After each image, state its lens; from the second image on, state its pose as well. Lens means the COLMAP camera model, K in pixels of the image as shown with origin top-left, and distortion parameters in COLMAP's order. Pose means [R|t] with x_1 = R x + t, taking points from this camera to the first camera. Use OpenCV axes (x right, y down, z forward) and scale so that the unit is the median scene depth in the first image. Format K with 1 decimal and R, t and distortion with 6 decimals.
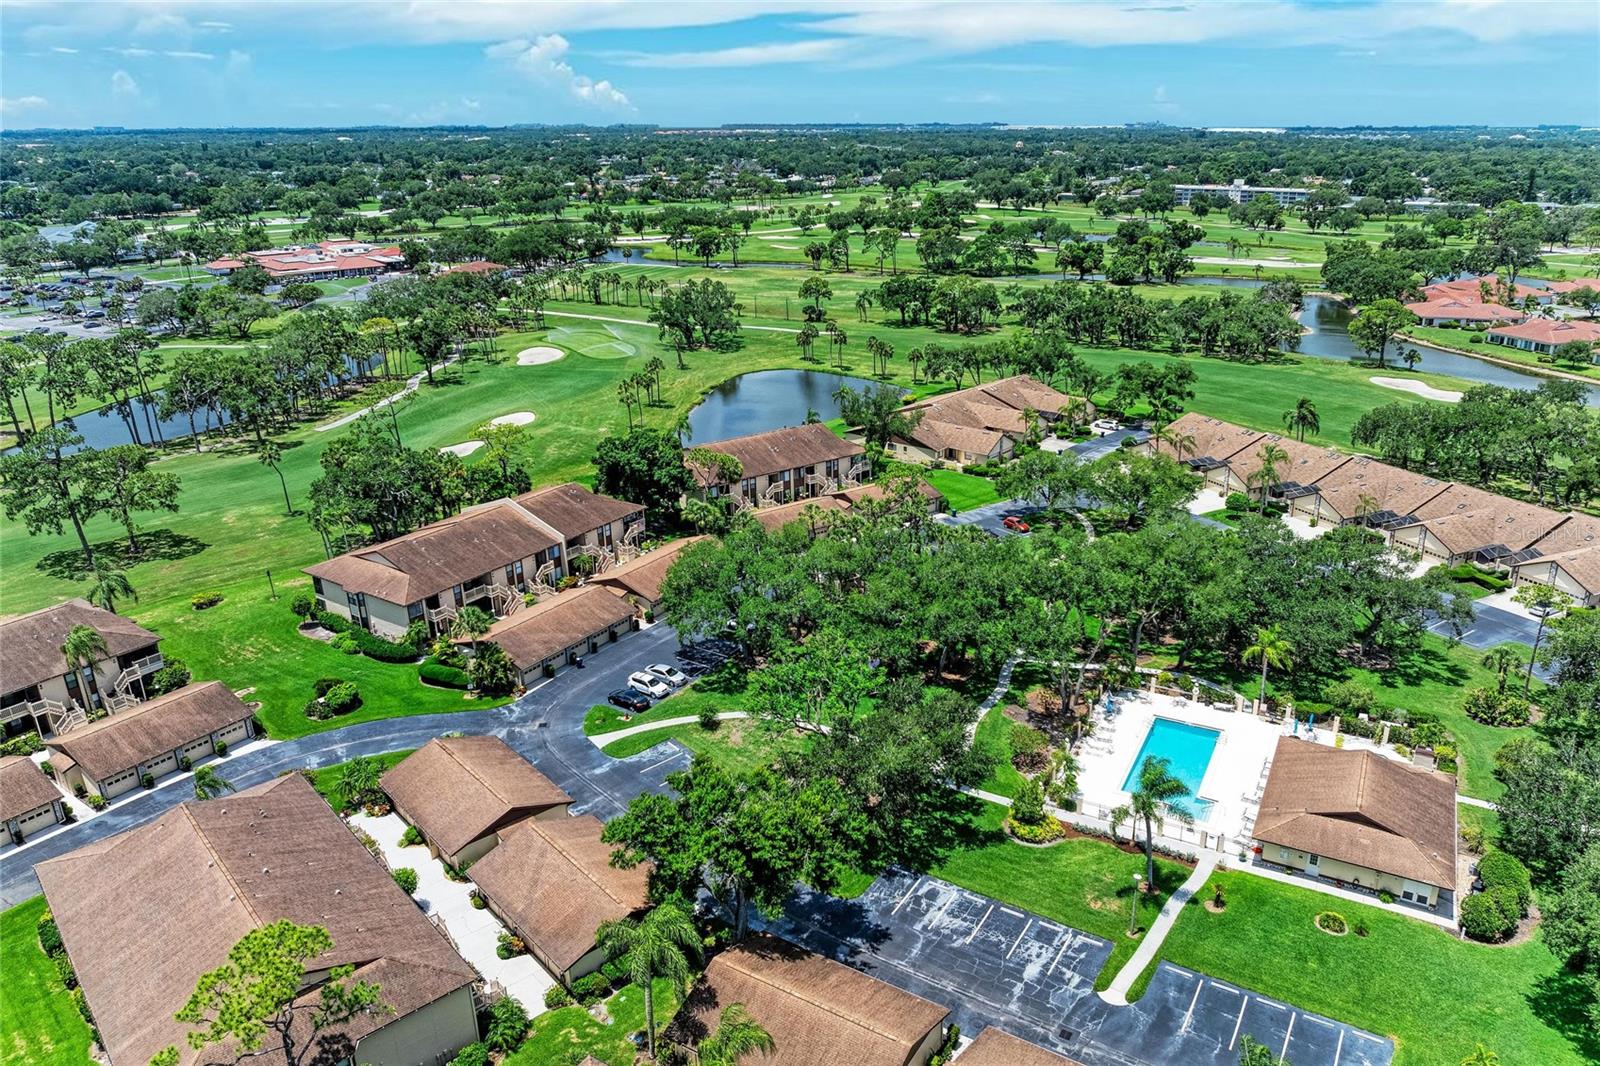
lens RADIAL K [[1113.8, 0, 806.8], [0, 1113.8, 539.8], [0, 0, 1]] dist [-0.025790, 0.008146]
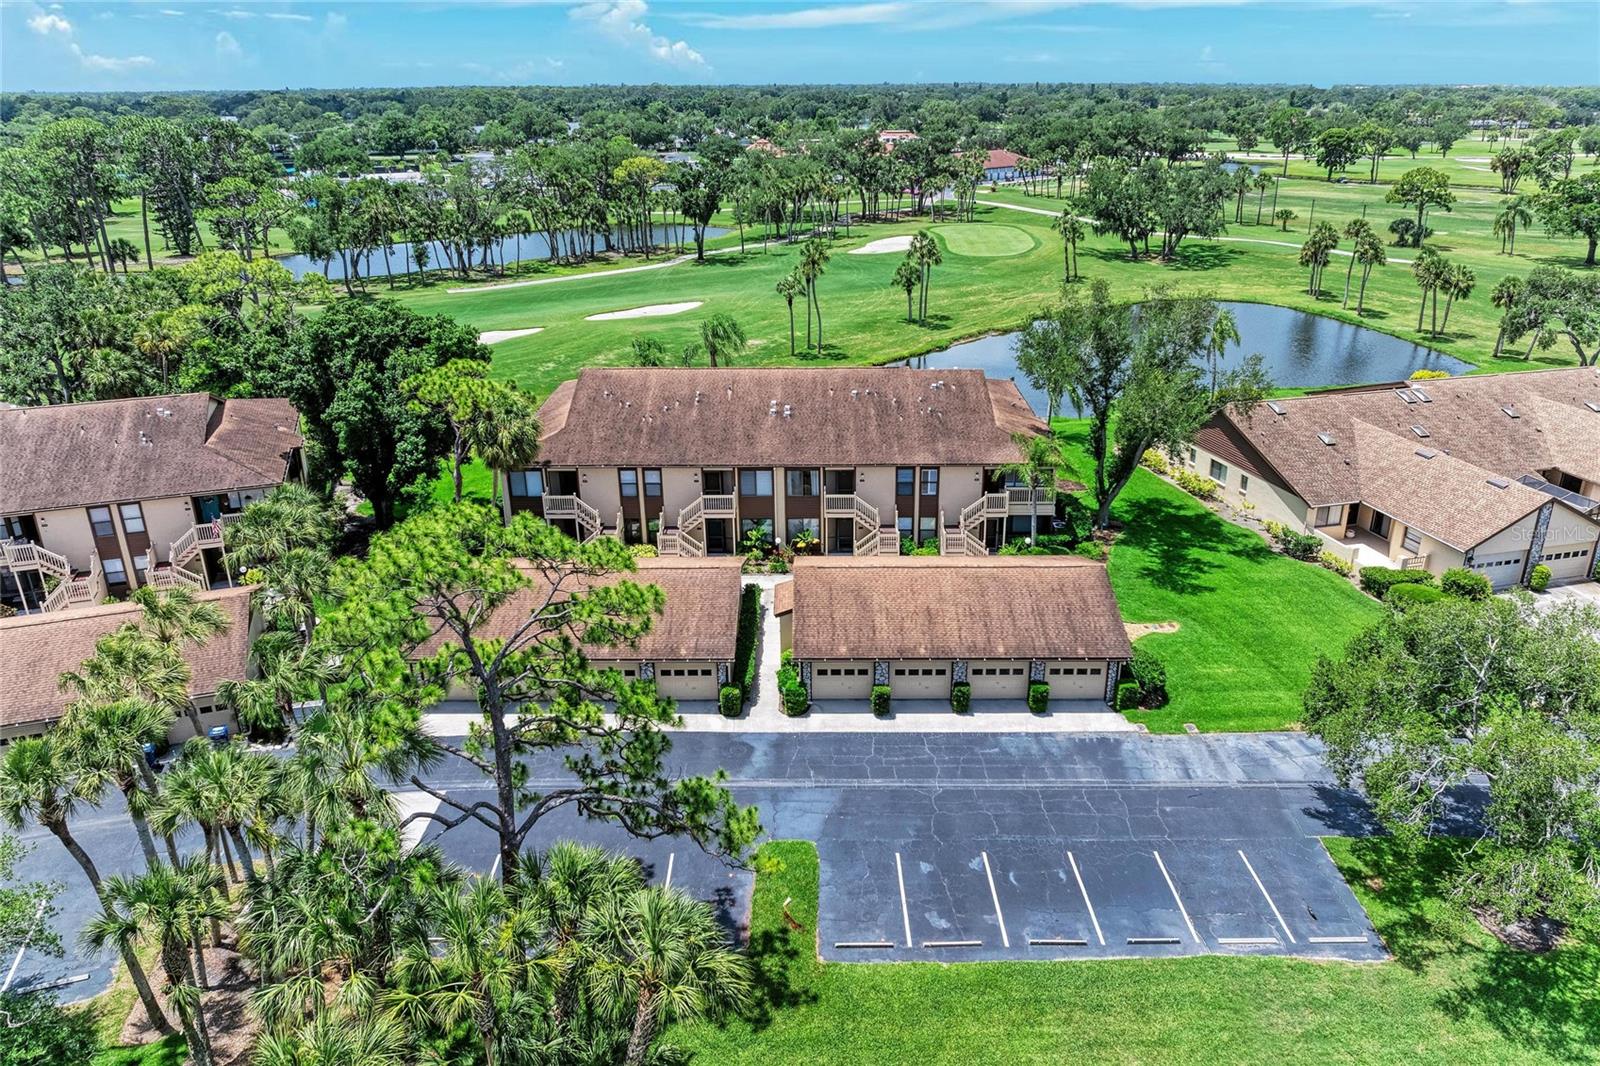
lens RADIAL K [[1113.8, 0, 806.8], [0, 1113.8, 539.8], [0, 0, 1]] dist [-0.025790, 0.008146]
pose [[0.801627, 0.225758, -0.553559, 0.195505], [-0.209380, 0.973330, 0.093743, -0.074065], [0.559959, 0.040757, 0.827517, 0.682946]]
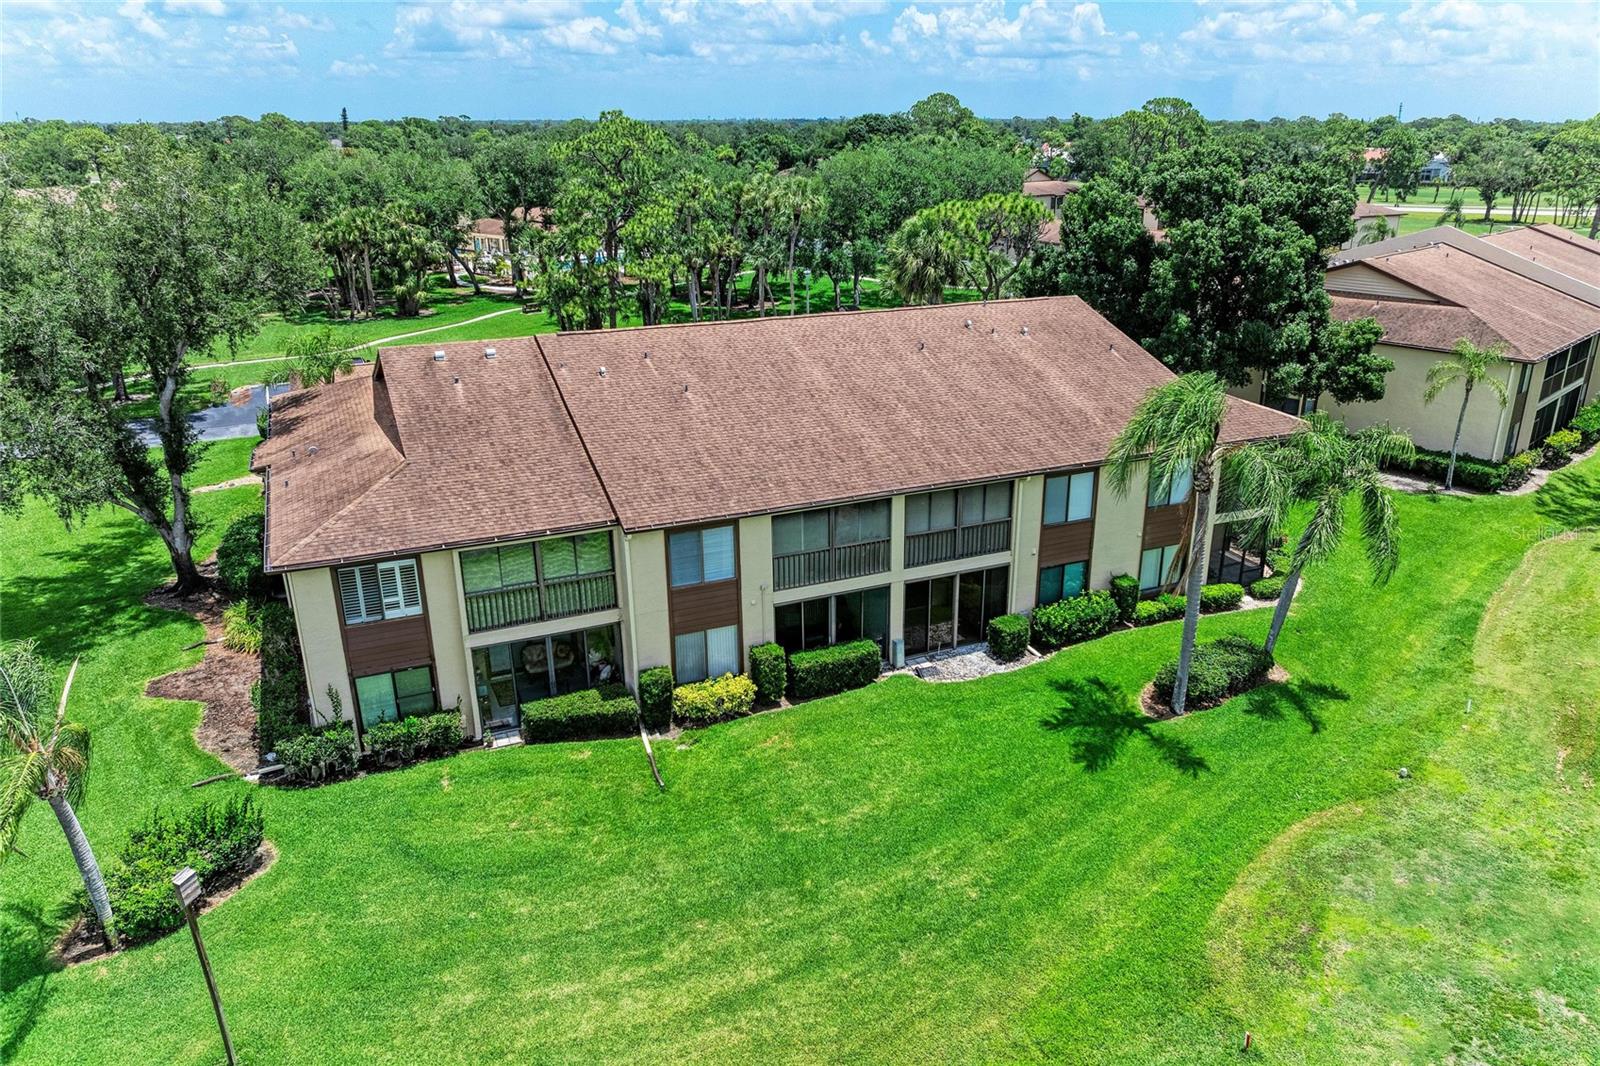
lens RADIAL K [[1113.8, 0, 806.8], [0, 1113.8, 539.8], [0, 0, 1]] dist [-0.025790, 0.008146]
pose [[-0.976429, -0.076305, 0.201902, -0.097699], [0.075895, 0.754309, 0.652118, -0.203860], [-0.202056, 0.652070, -0.730738, 1.186404]]
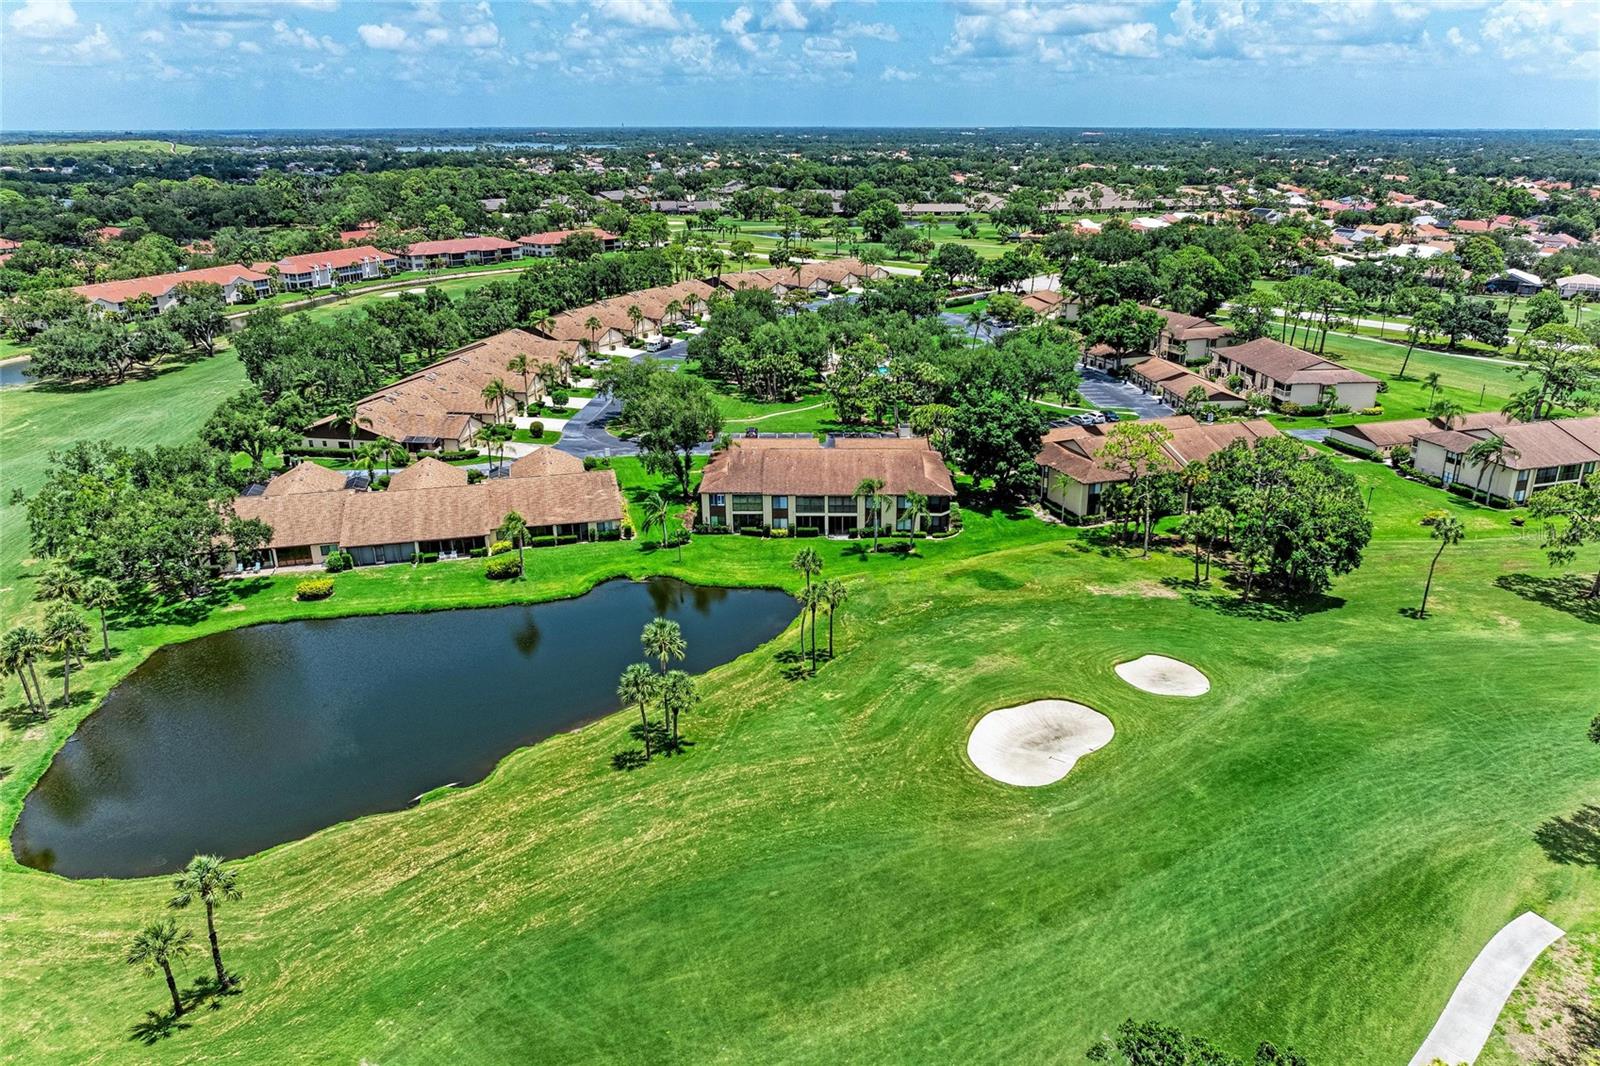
lens RADIAL K [[1113.8, 0, 806.8], [0, 1113.8, 539.8], [0, 0, 1]] dist [-0.025790, 0.008146]
pose [[-0.787222, -0.208599, 0.580317, -0.535430], [0.225556, 0.778443, 0.585791, -0.538425], [-0.573939, 0.592042, -0.565757, 1.527233]]
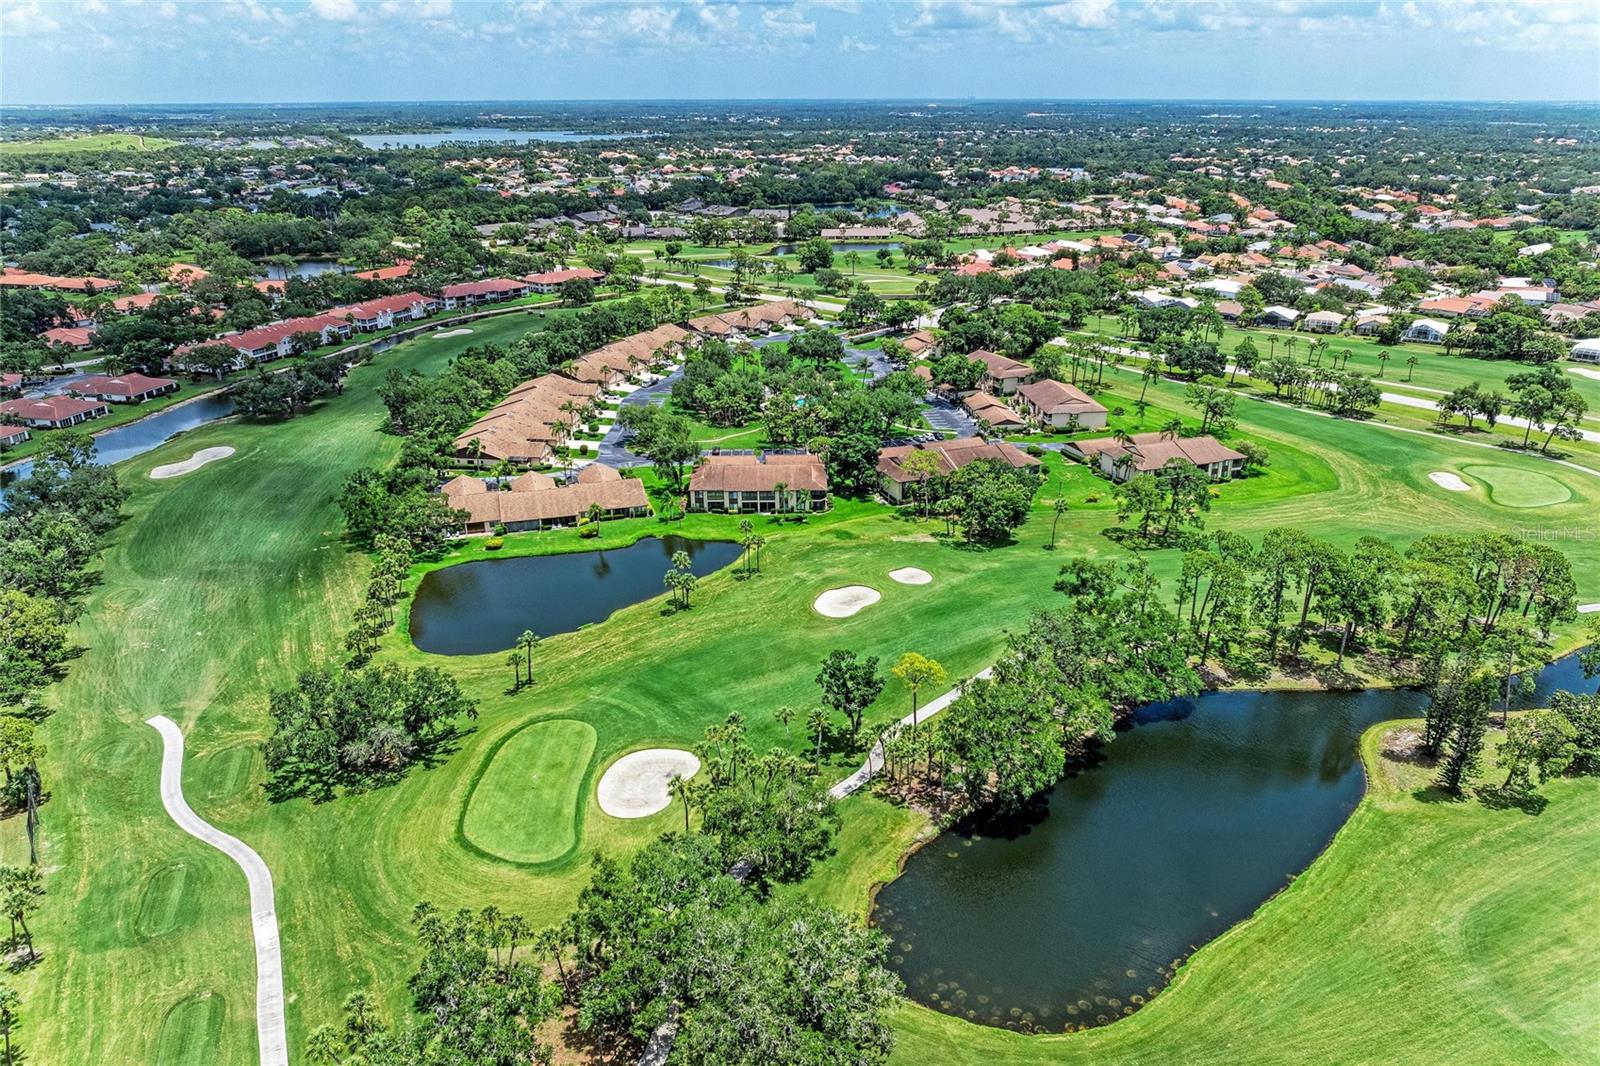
lens RADIAL K [[1113.8, 0, 806.8], [0, 1113.8, 539.8], [0, 0, 1]] dist [-0.025790, 0.008146]
pose [[-0.810713, -0.210049, 0.546464, -0.951098], [0.215204, 0.761147, 0.611836, -0.934417], [-0.544455, 0.613624, -0.571869, 1.899367]]
